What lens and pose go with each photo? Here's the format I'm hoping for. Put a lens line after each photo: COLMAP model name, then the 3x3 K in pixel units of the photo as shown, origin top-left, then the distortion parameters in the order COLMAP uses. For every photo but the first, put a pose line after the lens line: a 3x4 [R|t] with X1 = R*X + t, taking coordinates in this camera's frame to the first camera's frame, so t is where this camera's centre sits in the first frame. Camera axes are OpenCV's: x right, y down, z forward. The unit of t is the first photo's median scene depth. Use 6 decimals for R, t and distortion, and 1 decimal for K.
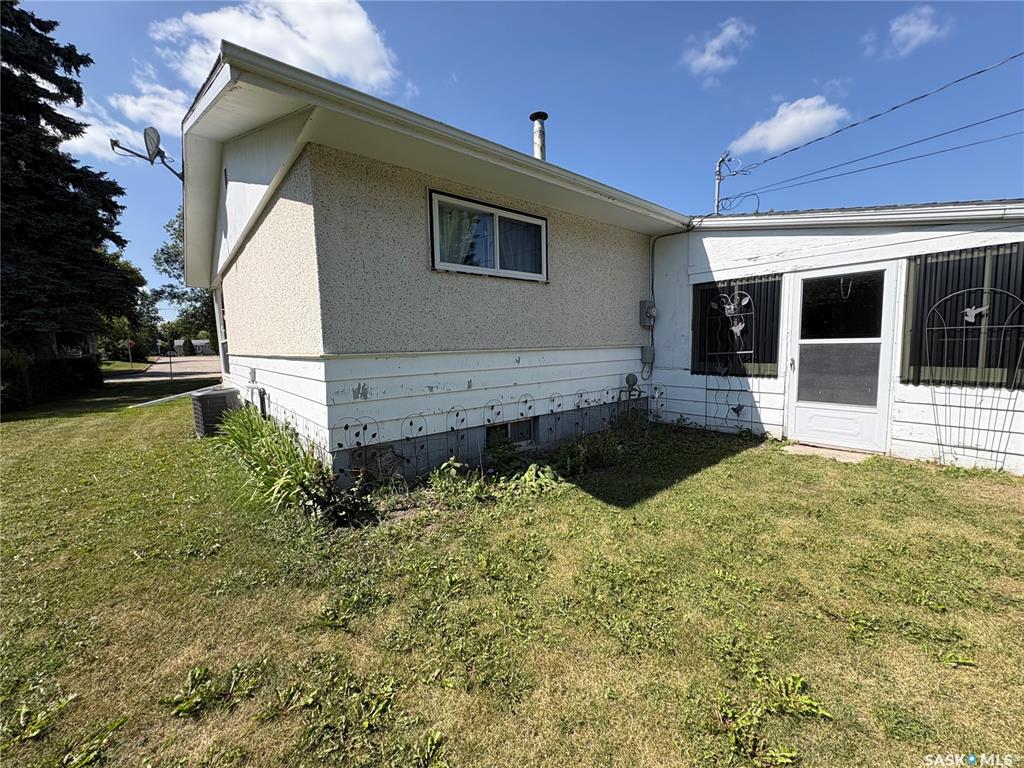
lens RADIAL K [[407.2, 0, 510.5], [0, 407.2, 382.4], [0, 0, 1]] dist [0.002810, -0.000177]
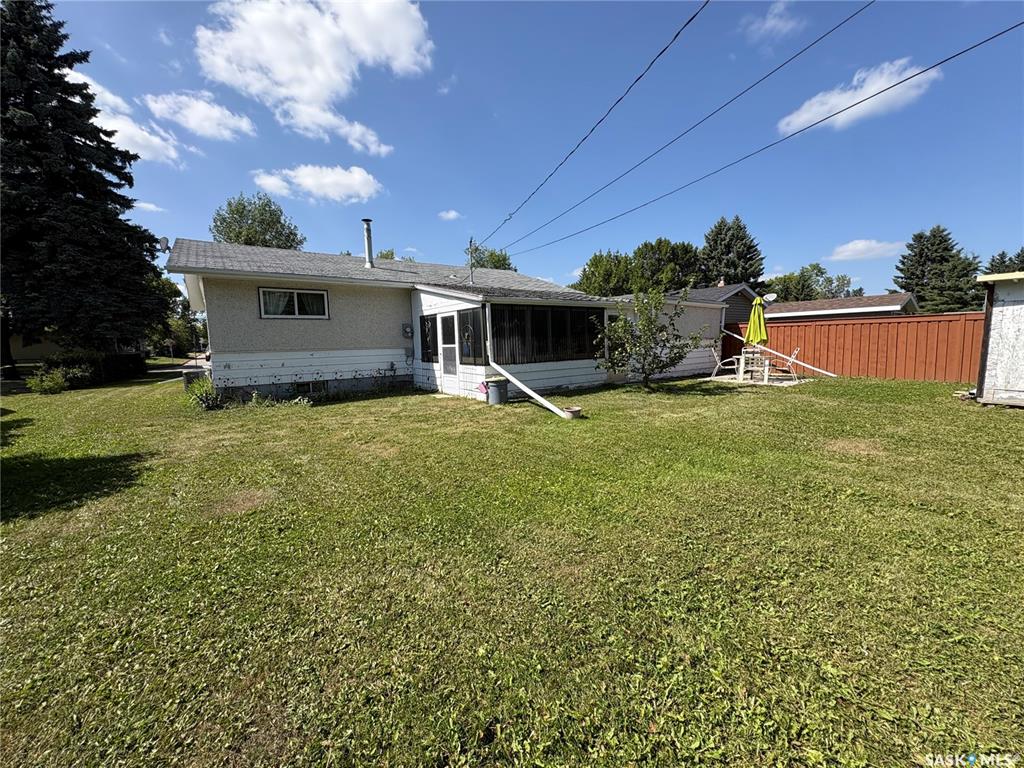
lens RADIAL K [[407.2, 0, 507.9], [0, 407.2, 381.1], [0, 0, 1]] dist [0.002810, -0.000177]
pose [[0.997403, 0.004407, -0.071888, 0.461624], [-0.003953, 0.999971, 0.006457, 0.026417], [0.071914, -0.006156, 0.997392, -0.424371]]
